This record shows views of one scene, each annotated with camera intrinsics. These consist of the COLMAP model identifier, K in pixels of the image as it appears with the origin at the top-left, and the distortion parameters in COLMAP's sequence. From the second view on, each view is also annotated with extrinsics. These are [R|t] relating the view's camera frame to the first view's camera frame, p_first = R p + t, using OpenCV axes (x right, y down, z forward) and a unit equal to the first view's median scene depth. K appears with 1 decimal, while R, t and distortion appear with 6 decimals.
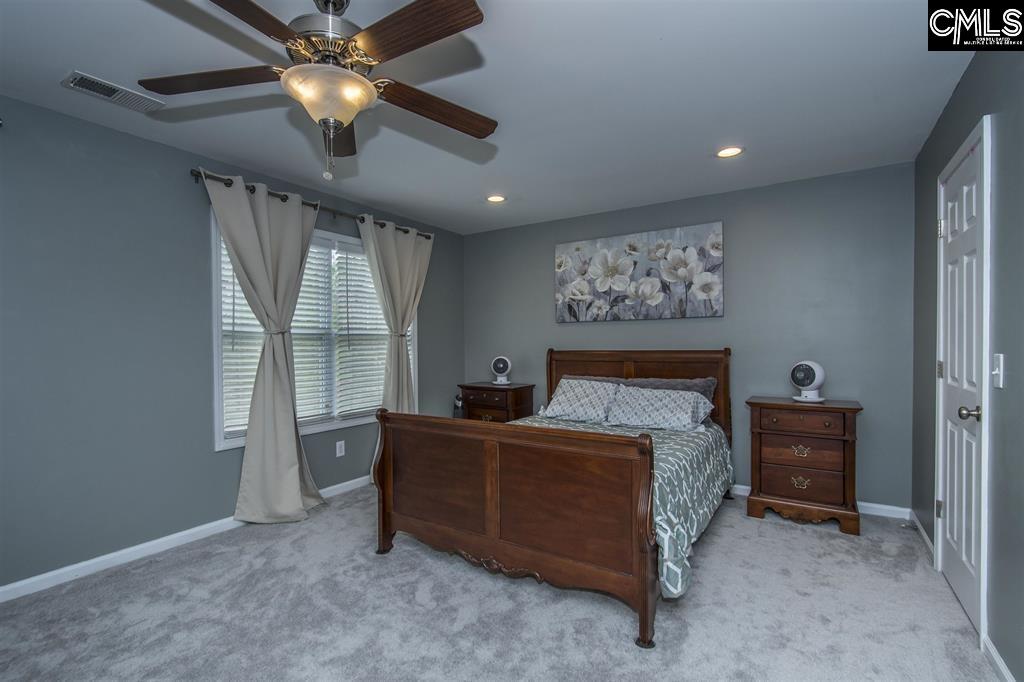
lens RADIAL K [[469.5, 0, 501.6], [0, 469.5, 347.6], [0, 0, 1]] dist [0.000196, -0.002300]
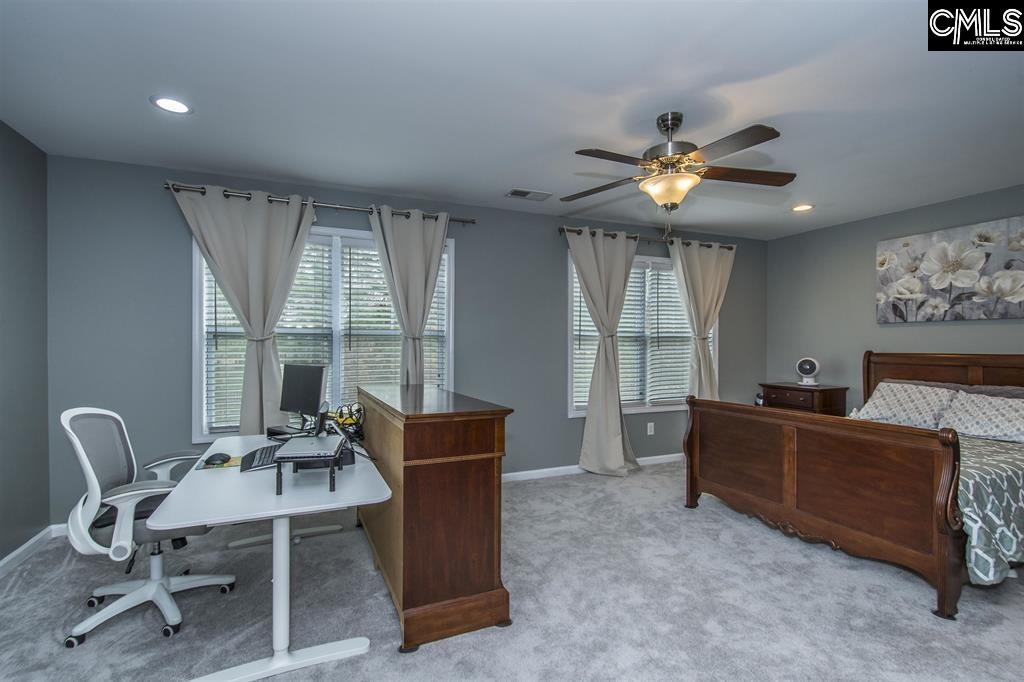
lens RADIAL K [[469.5, 0, 502.5], [0, 469.5, 349.1], [0, 0, 1]] dist [0.000196, -0.002300]
pose [[0.827716, 0.012371, -0.561011, 0.026177], [-0.010855, 0.999923, 0.006034, 0.001398], [0.561043, 0.001095, 0.827786, -0.249842]]
